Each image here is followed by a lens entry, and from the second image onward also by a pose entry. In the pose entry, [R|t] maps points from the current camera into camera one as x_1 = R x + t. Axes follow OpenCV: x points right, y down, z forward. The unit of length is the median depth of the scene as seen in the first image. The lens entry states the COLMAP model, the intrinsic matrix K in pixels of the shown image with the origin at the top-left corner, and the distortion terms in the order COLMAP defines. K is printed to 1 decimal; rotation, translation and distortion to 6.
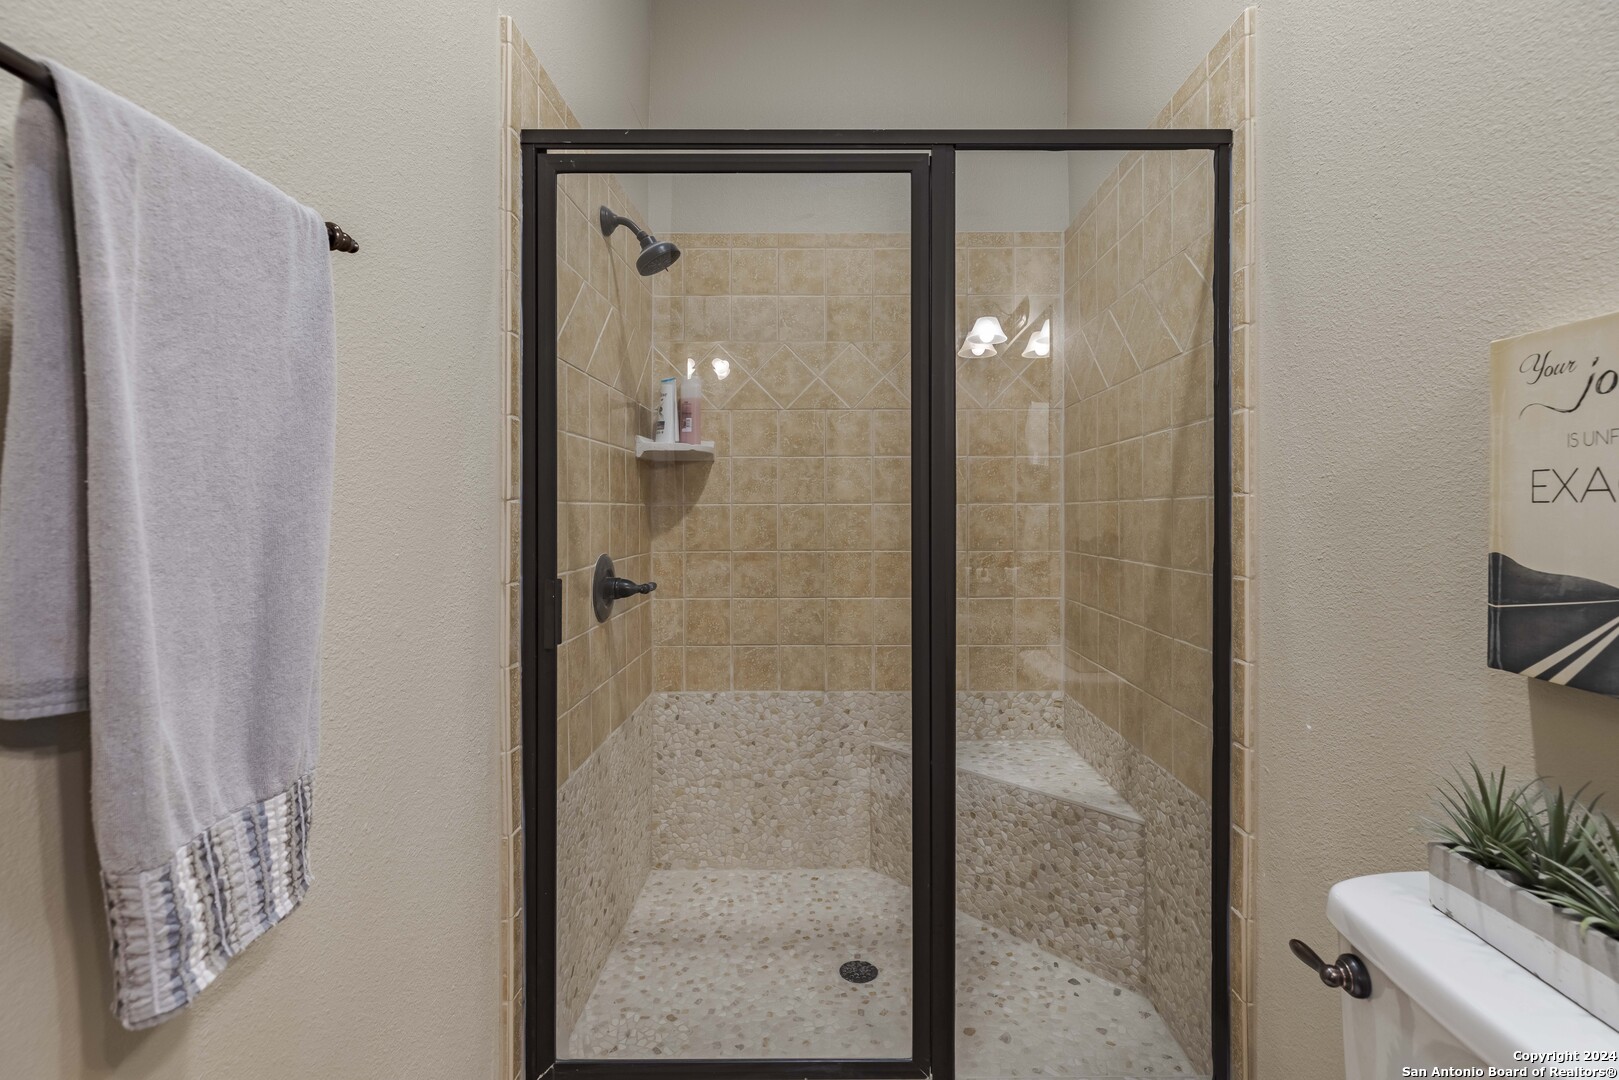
lens RADIAL K [[745.7, 0, 811.6], [0, 745.7, 510.4], [0, 0, 1]] dist [0.002576, -0.000032]
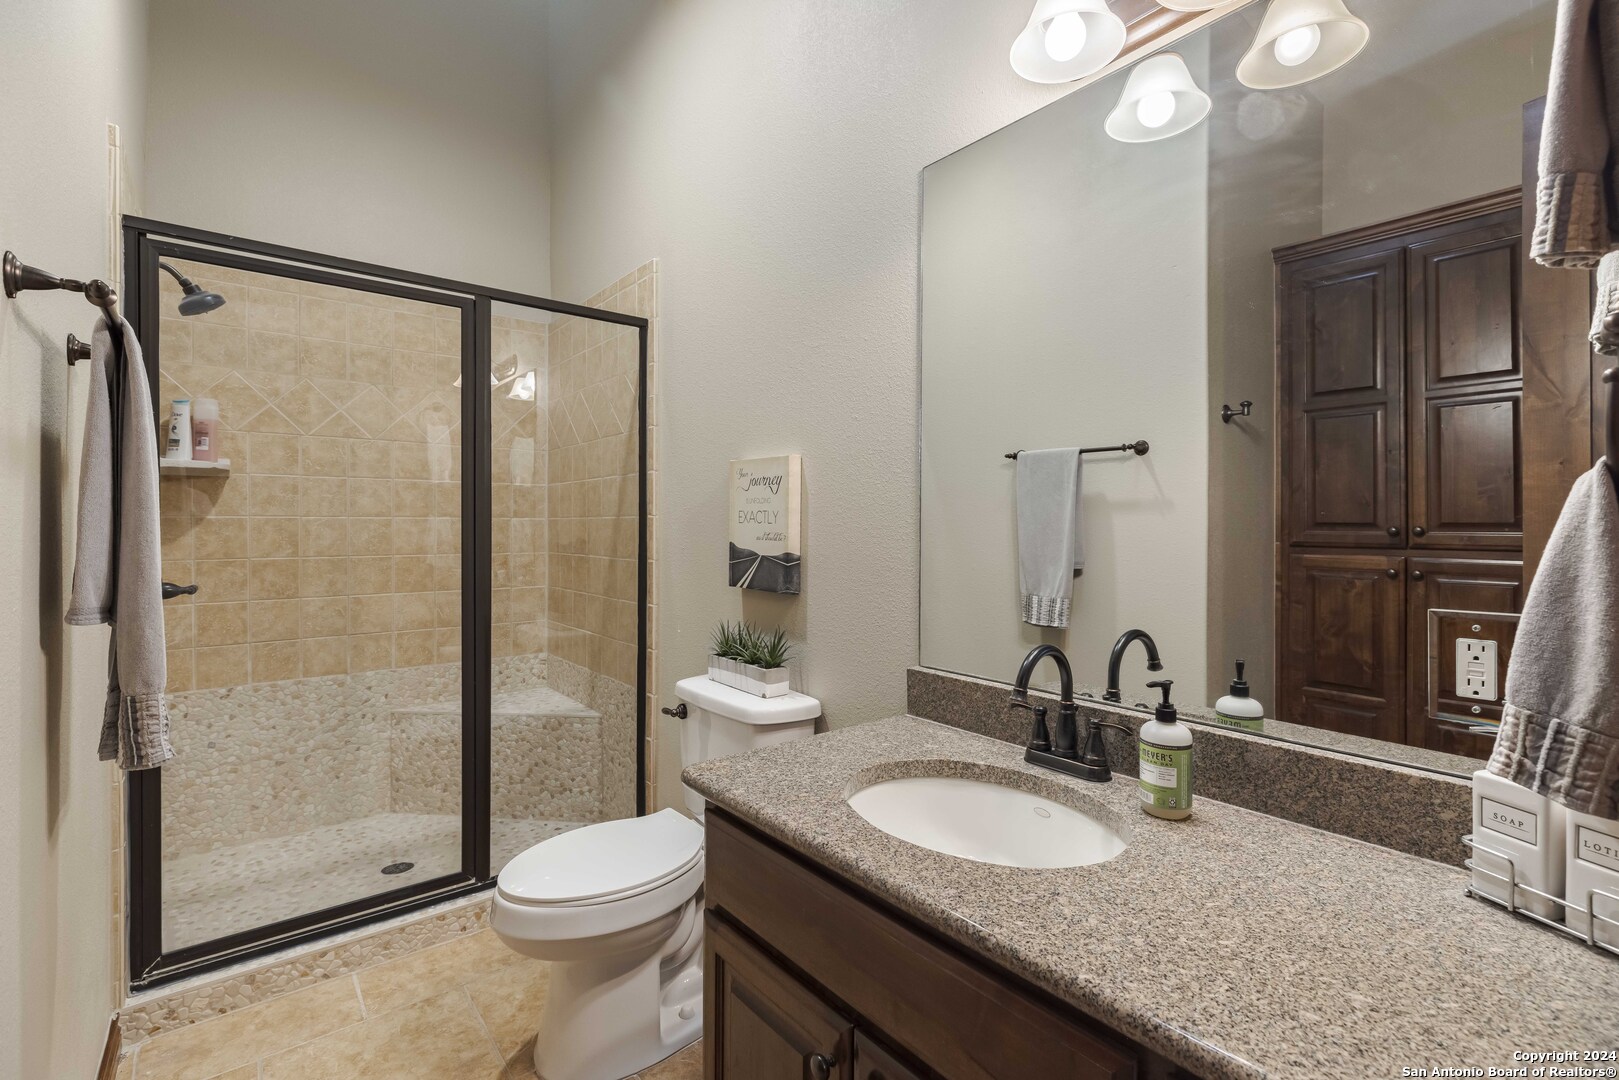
lens RADIAL K [[730.5, 0, 816.8], [0, 730.5, 532.9], [0, 0, 1]] dist [0.002269, 0.000599]
pose [[0.760712, -0.003541, 0.649080, -0.172169], [-0.005989, 0.999904, 0.012473, -0.002652], [-0.649062, -0.013376, 0.760617, -0.381699]]
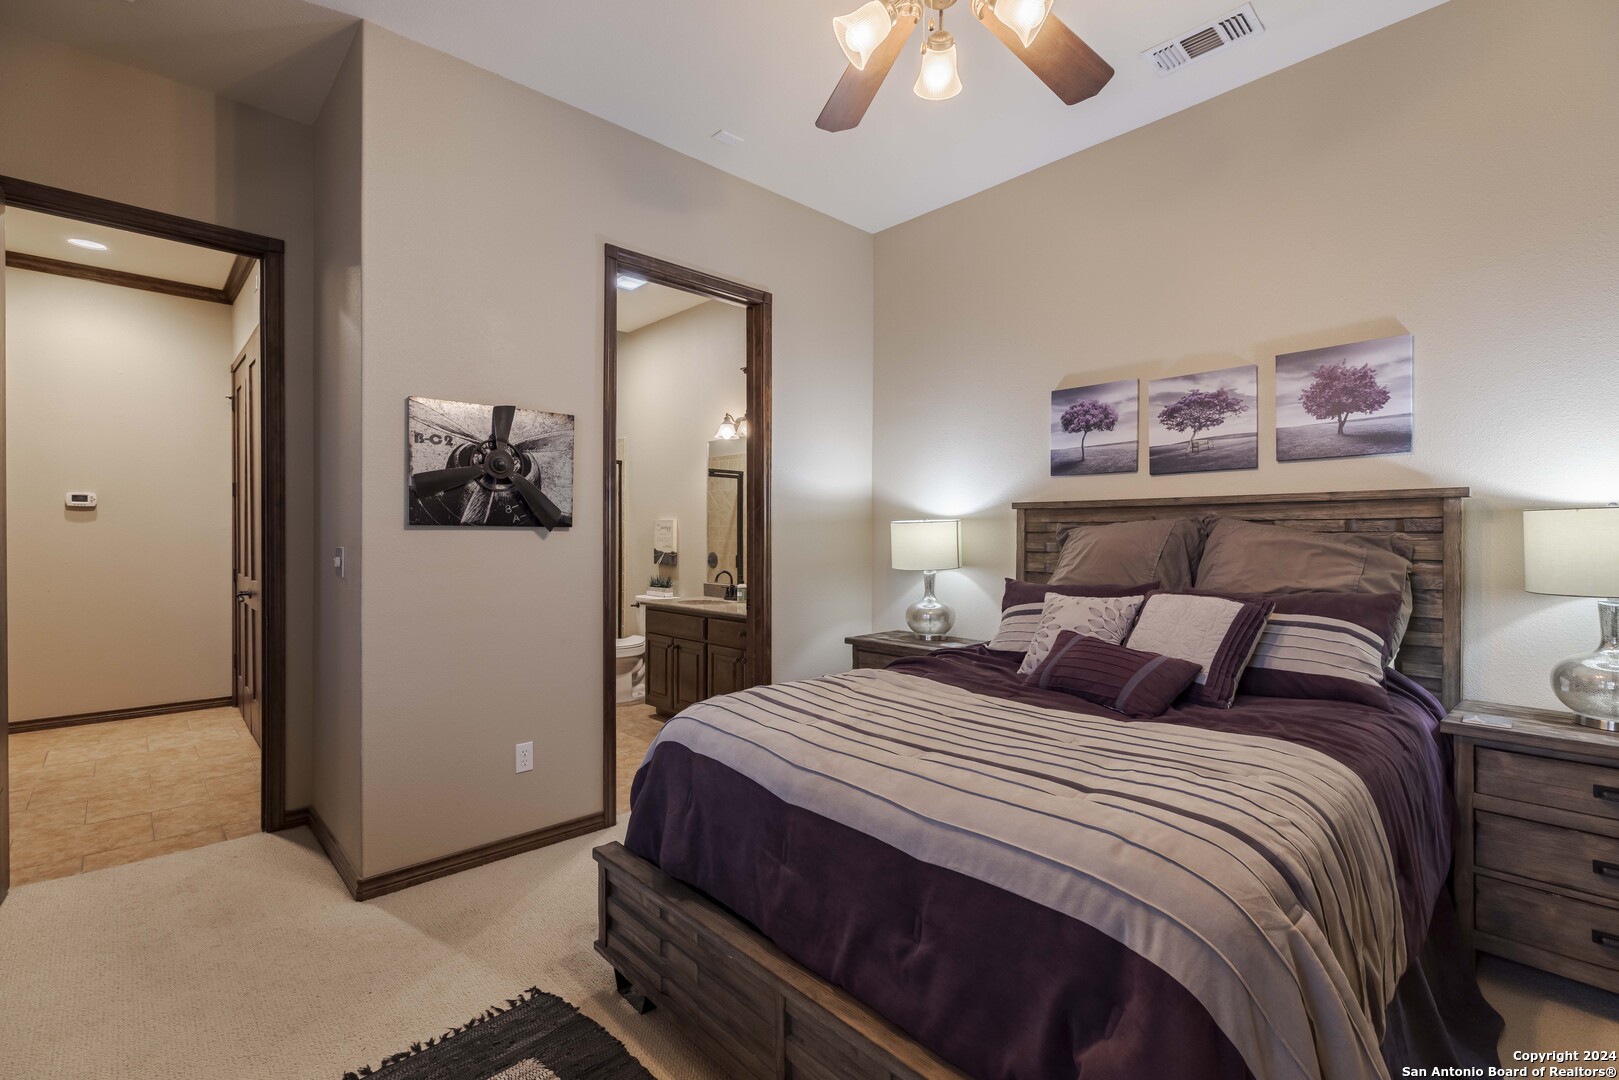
lens RADIAL K [[730.5, 0, 816.8], [0, 730.5, 532.9], [0, 0, 1]] dist [0.002269, 0.000599]
pose [[0.708324, -0.000691, 0.705887, -1.055125], [-0.002342, 0.999992, 0.003328, -0.042000], [-0.705884, -0.004011, 0.708316, -1.813286]]
